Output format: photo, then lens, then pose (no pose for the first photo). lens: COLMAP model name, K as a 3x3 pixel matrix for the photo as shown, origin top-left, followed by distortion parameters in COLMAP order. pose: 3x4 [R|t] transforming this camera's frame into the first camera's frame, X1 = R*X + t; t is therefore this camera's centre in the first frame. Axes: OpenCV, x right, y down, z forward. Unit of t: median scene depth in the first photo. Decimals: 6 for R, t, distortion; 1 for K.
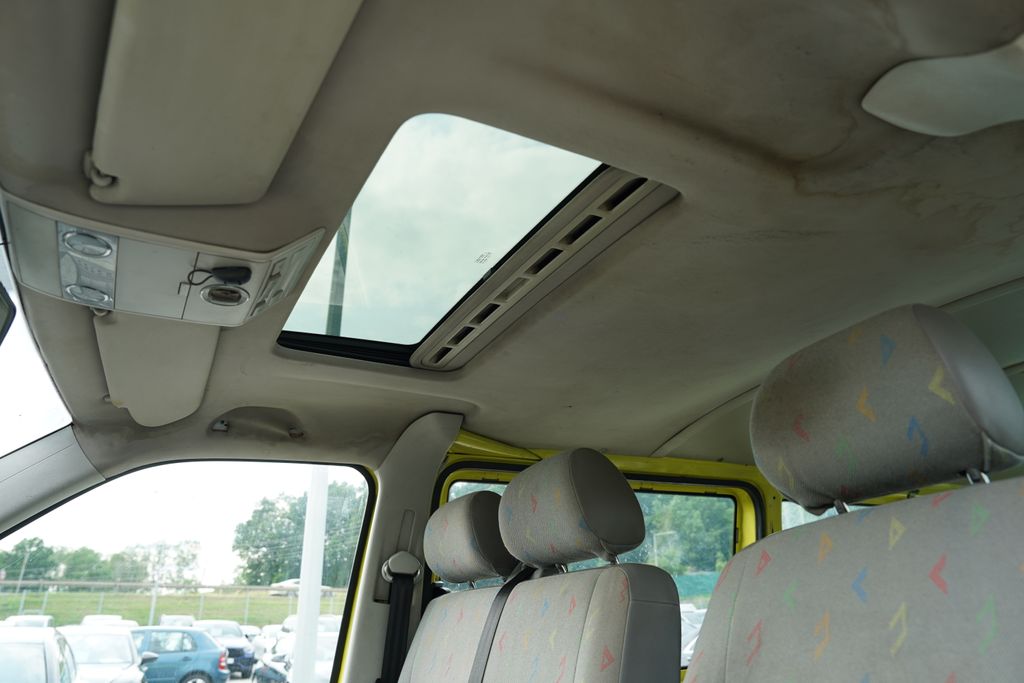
lens RADIAL K [[705.6, 0, 511.6], [0, 705.6, 335.1], [0, 0, 1]] dist [-0.102986, 0.066754]
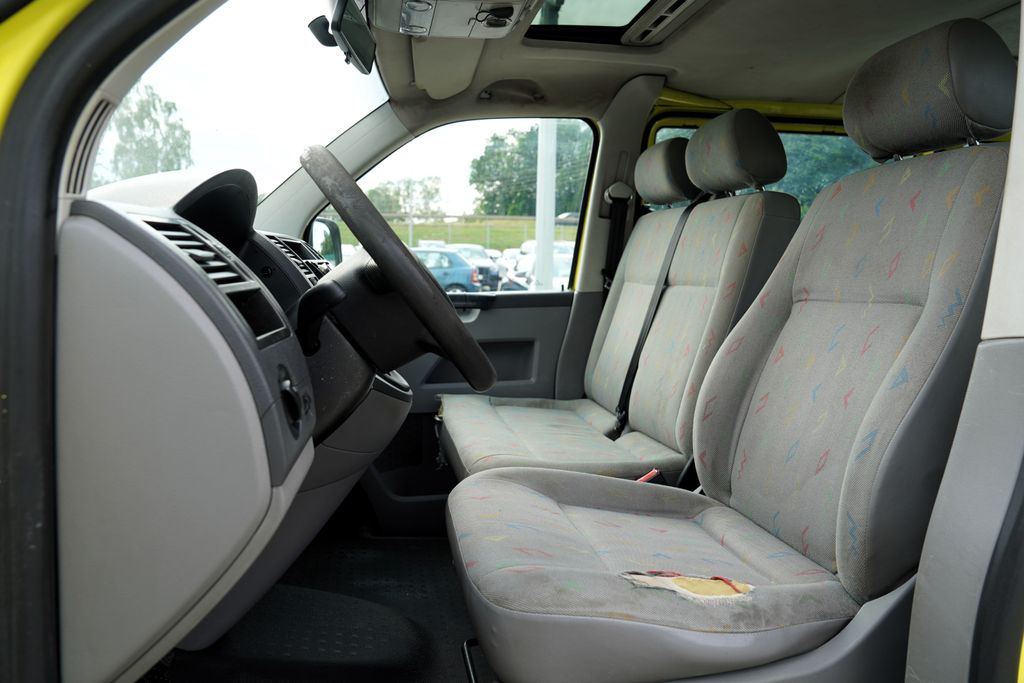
lens RADIAL K [[705.6, 0, 512.3], [0, 705.6, 342.4], [0, 0, 1]] dist [-0.102986, 0.066754]
pose [[0.952817, 0.067248, -0.296001, 0.072114], [0.089895, 0.868892, 0.486771, -0.104655], [0.289927, -0.490413, 0.821850, -0.345770]]
